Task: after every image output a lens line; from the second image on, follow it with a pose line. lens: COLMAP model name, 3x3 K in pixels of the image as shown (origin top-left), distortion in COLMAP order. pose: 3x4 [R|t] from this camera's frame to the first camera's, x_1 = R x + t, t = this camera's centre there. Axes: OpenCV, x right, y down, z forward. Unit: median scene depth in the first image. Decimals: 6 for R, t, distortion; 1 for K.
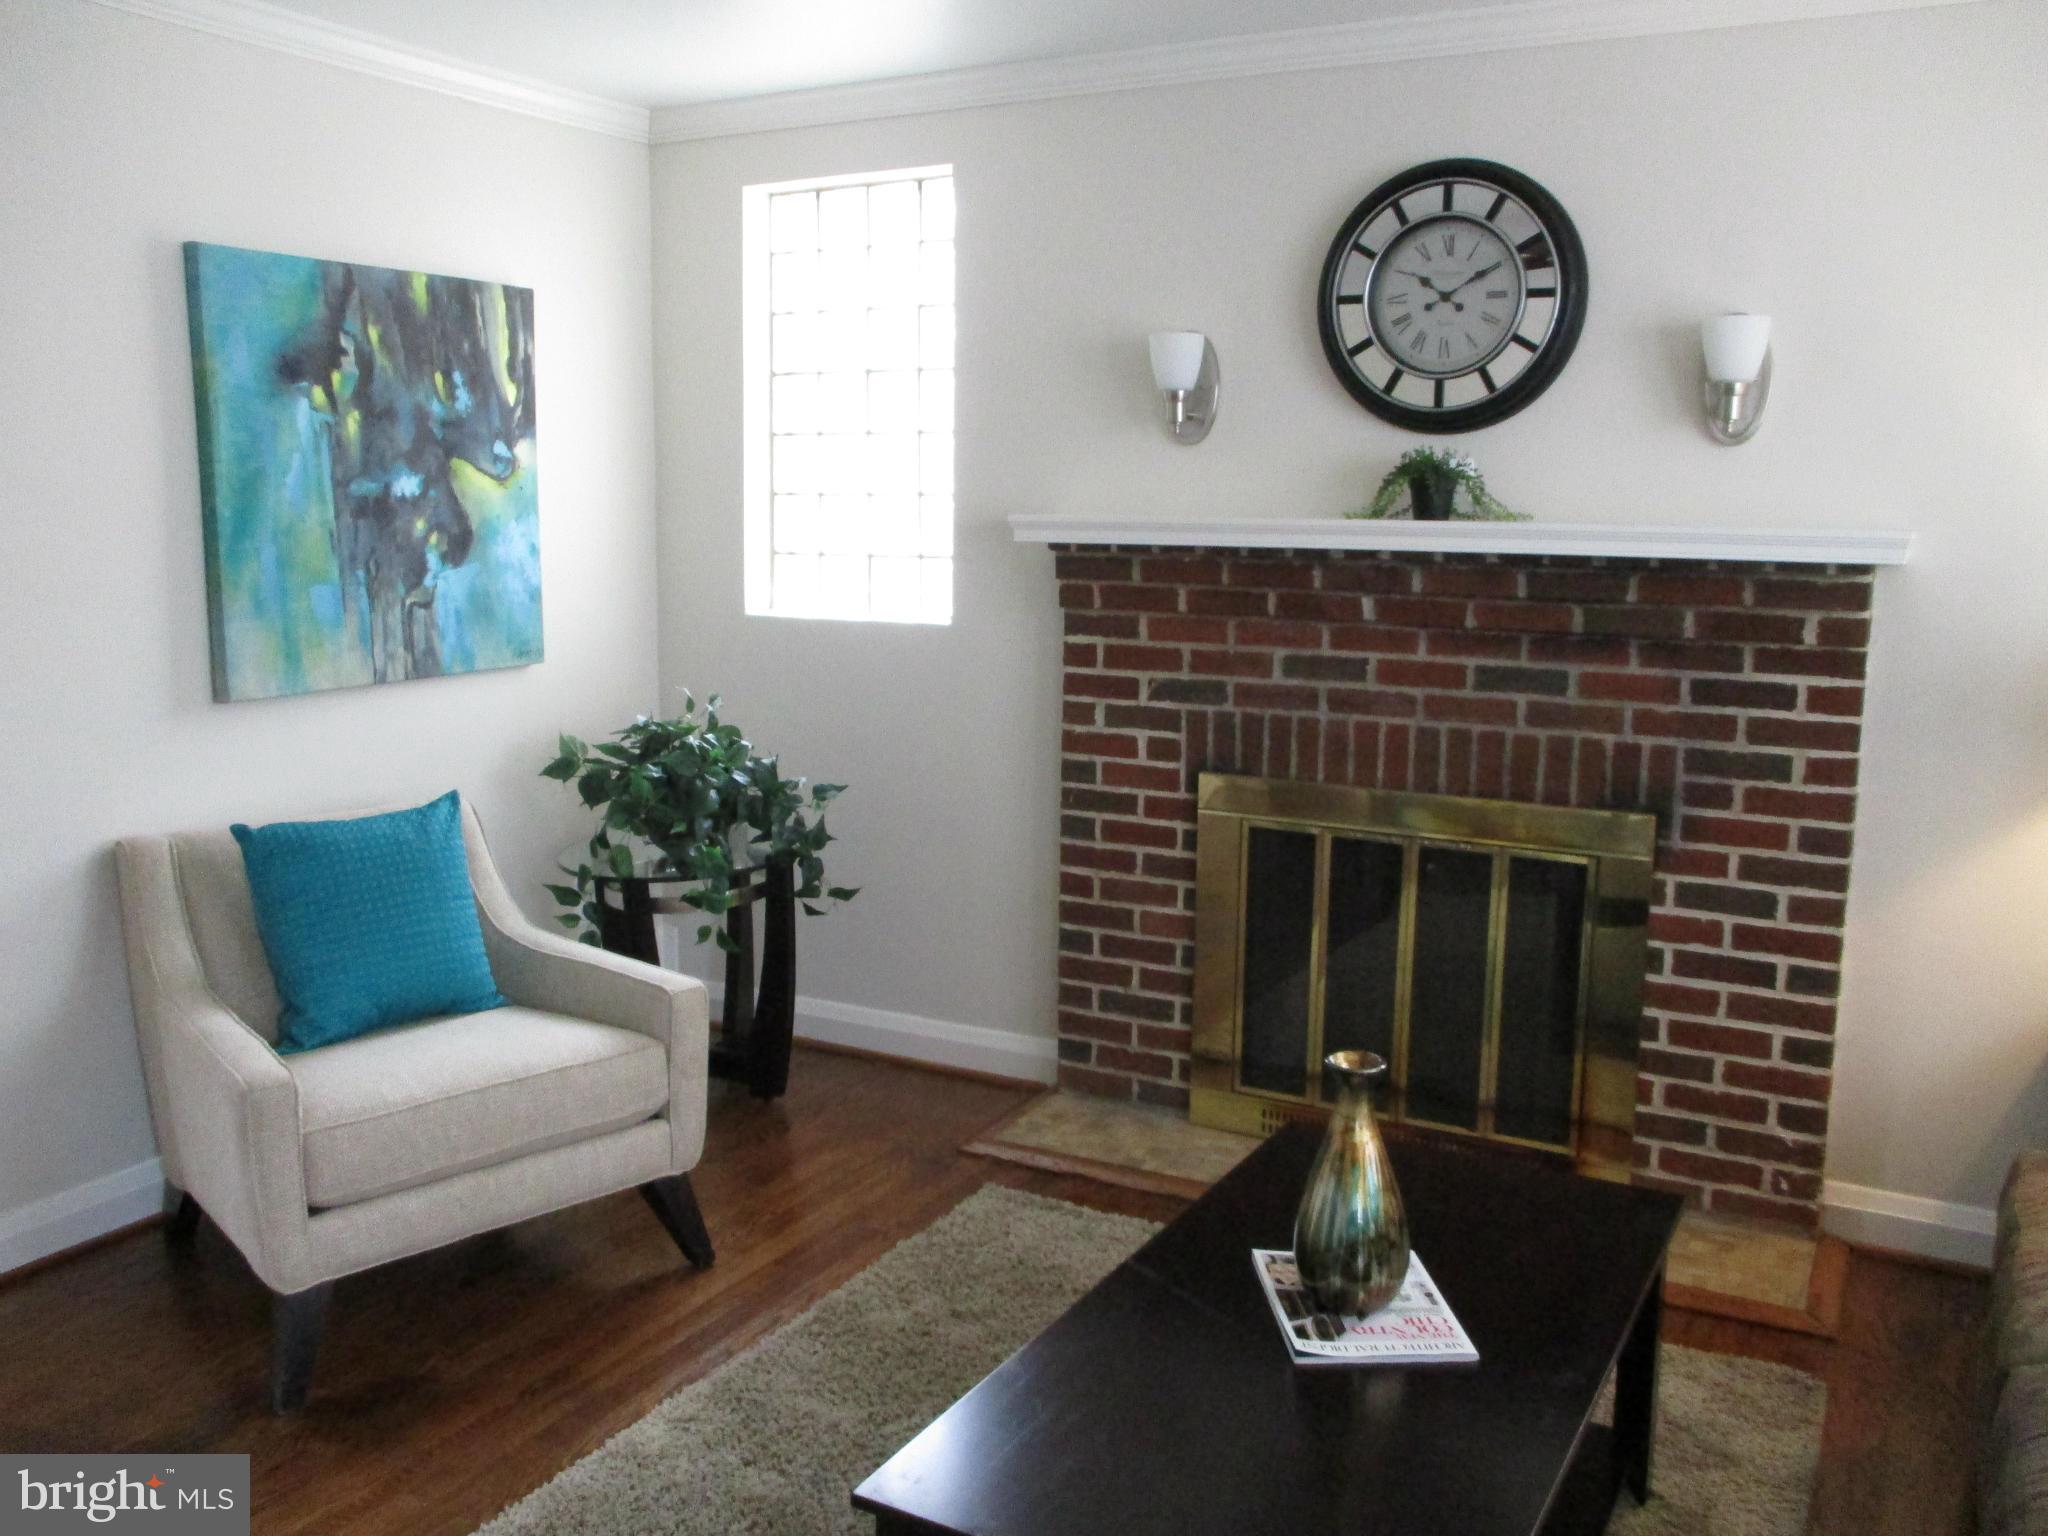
lens RADIAL K [[1719.8, 0, 1024.8], [0, 1719.8, 717.9], [0, 0, 1]] dist [-0.022613, 0.010081]
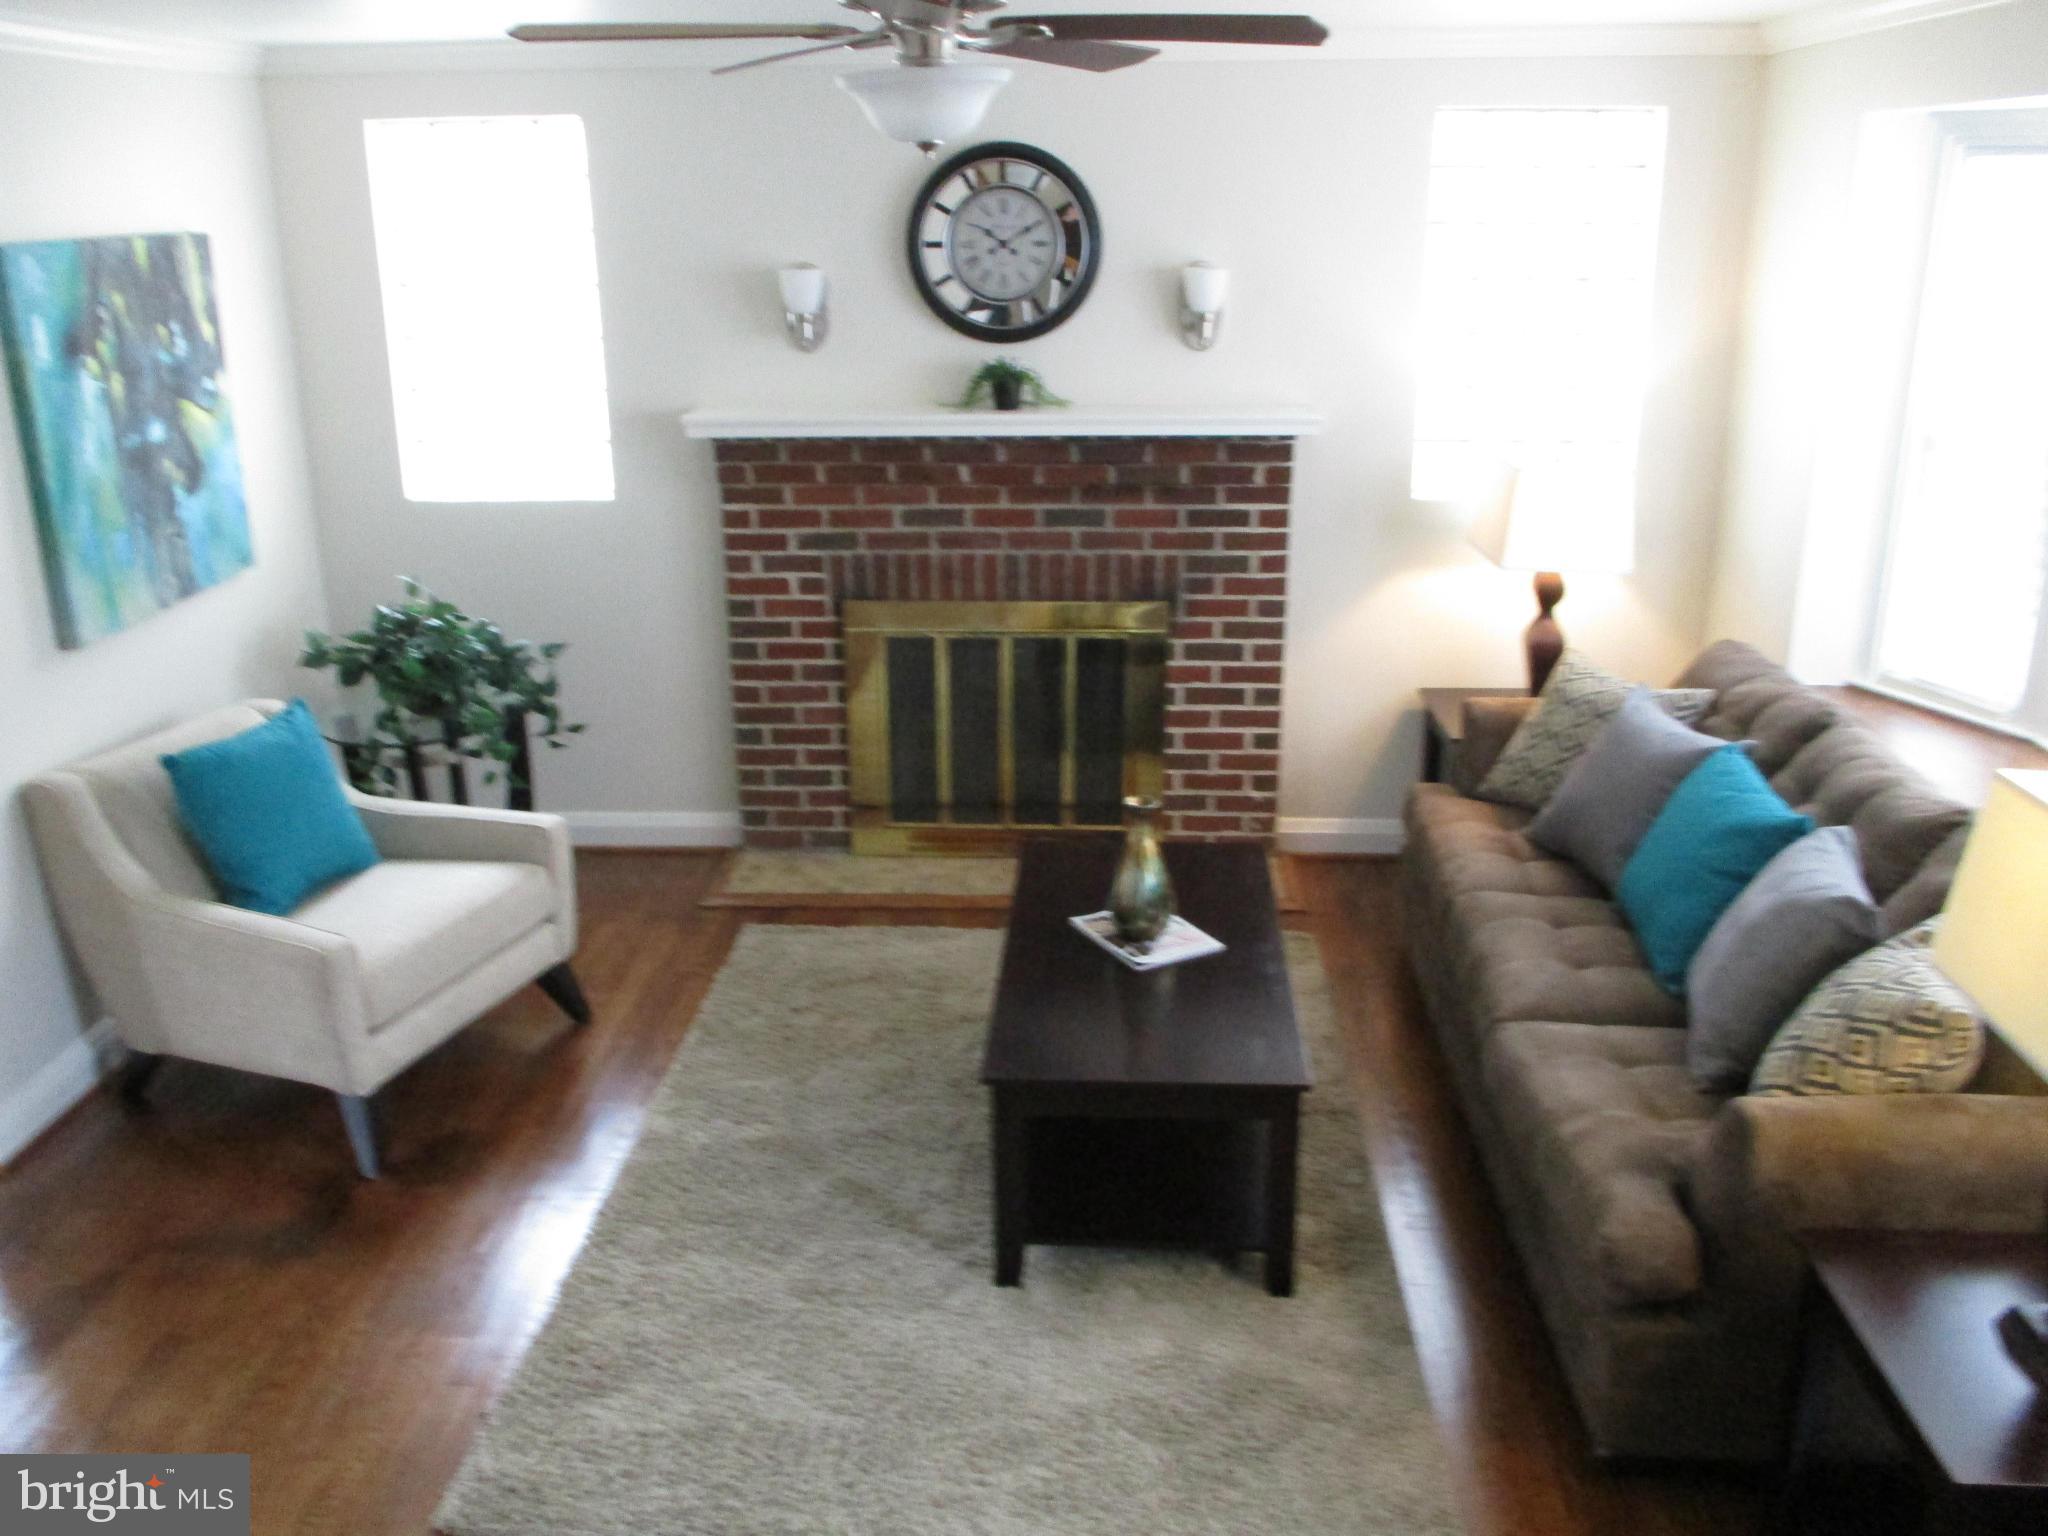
lens RADIAL K [[1719.8, 0, 1024.8], [0, 1719.8, 717.9], [0, 0, 1]] dist [-0.022613, 0.010081]
pose [[0.898570, -0.146387, 0.413693, -0.361219], [0.074671, 0.979977, 0.184578, -0.123515], [-0.432430, -0.134965, 0.891509, -0.286753]]
